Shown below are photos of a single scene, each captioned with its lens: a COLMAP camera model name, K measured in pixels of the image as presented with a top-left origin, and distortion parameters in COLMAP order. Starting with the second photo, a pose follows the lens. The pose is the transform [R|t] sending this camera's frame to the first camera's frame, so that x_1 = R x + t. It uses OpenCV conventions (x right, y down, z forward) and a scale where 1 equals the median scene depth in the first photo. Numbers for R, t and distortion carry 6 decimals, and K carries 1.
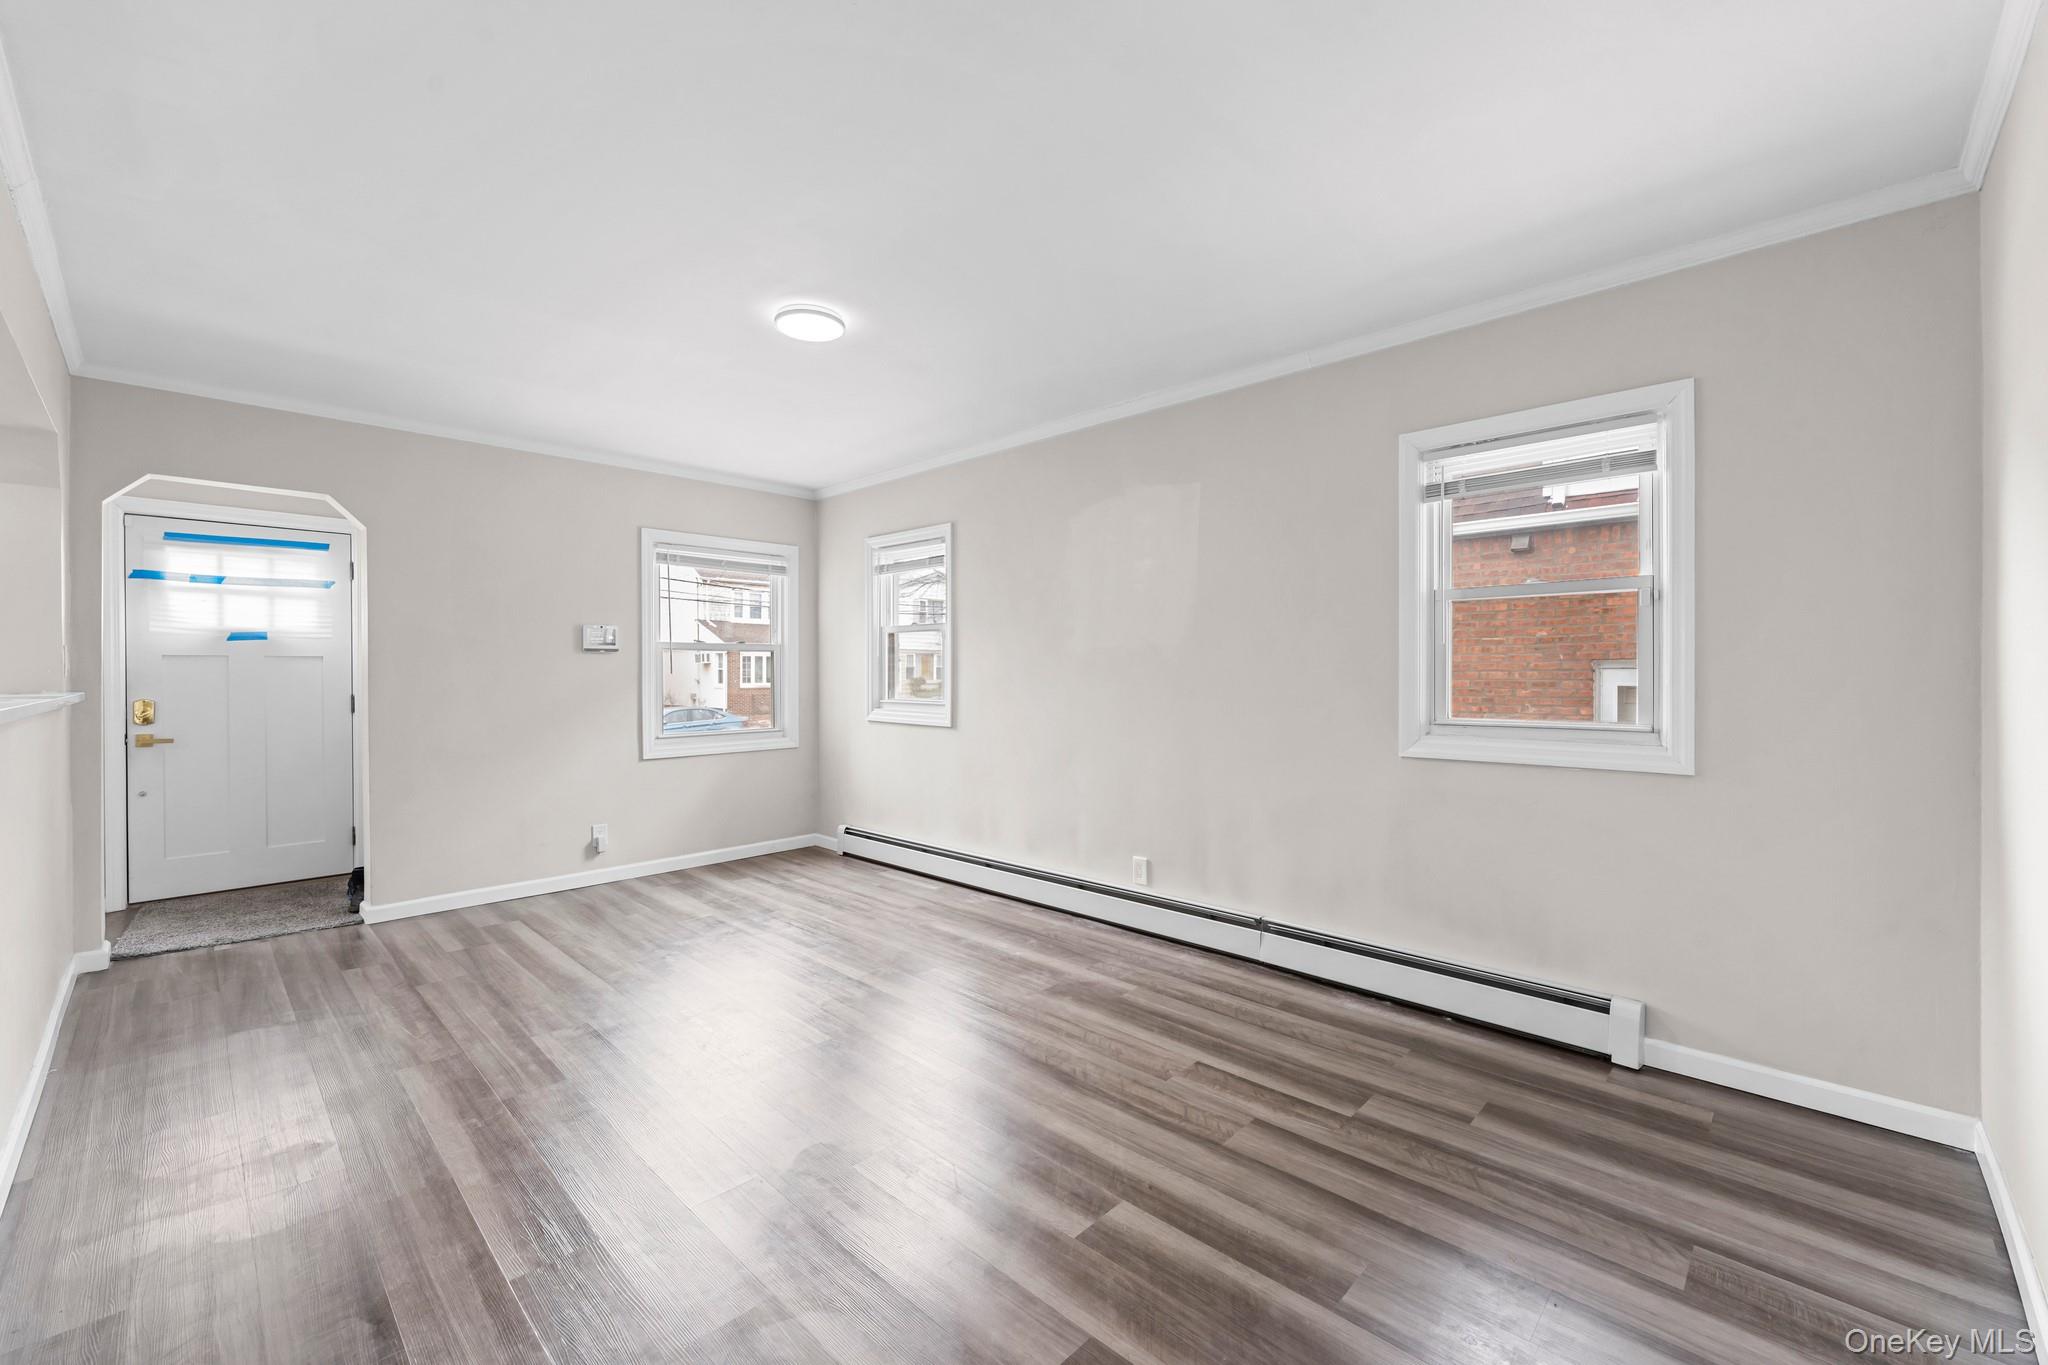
lens RADIAL K [[822.2, 0, 1022.0], [0, 822.2, 671.9], [0, 0, 1]] dist [0.000710, 0.000178]
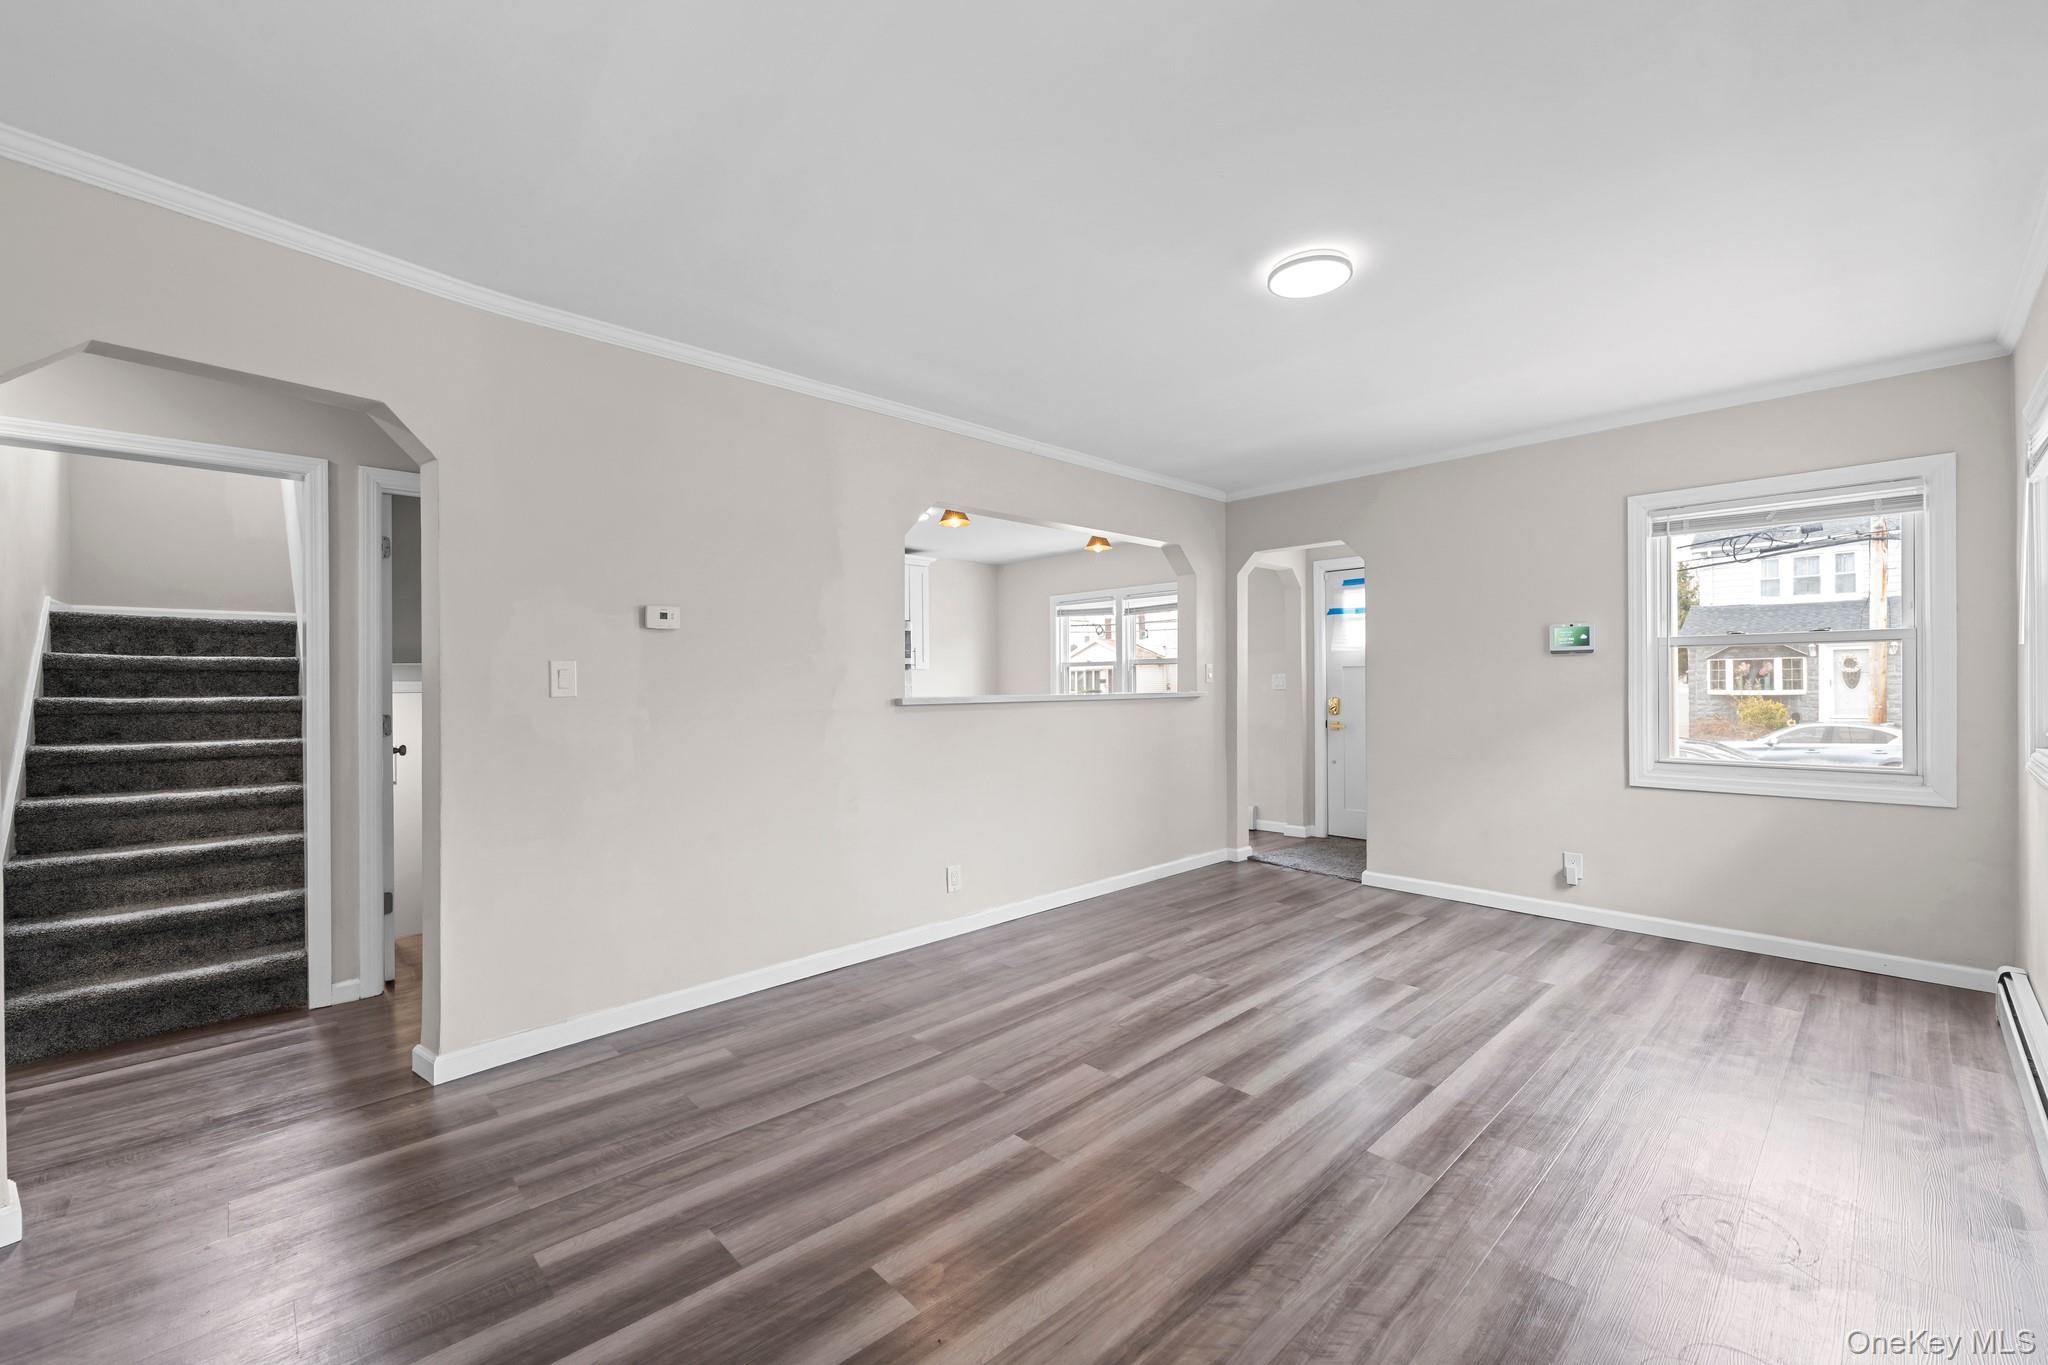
lens RADIAL K [[833.6, 0, 1024.0], [0, 833.6, 682.5], [0, 0, 1]] dist [0.000084, -0.000123]
pose [[-0.038873, 0.004304, -0.999235, 0.483113], [0.009529, 0.999947, 0.003937, -0.004176], [0.999199, -0.009368, -0.038912, 0.568218]]
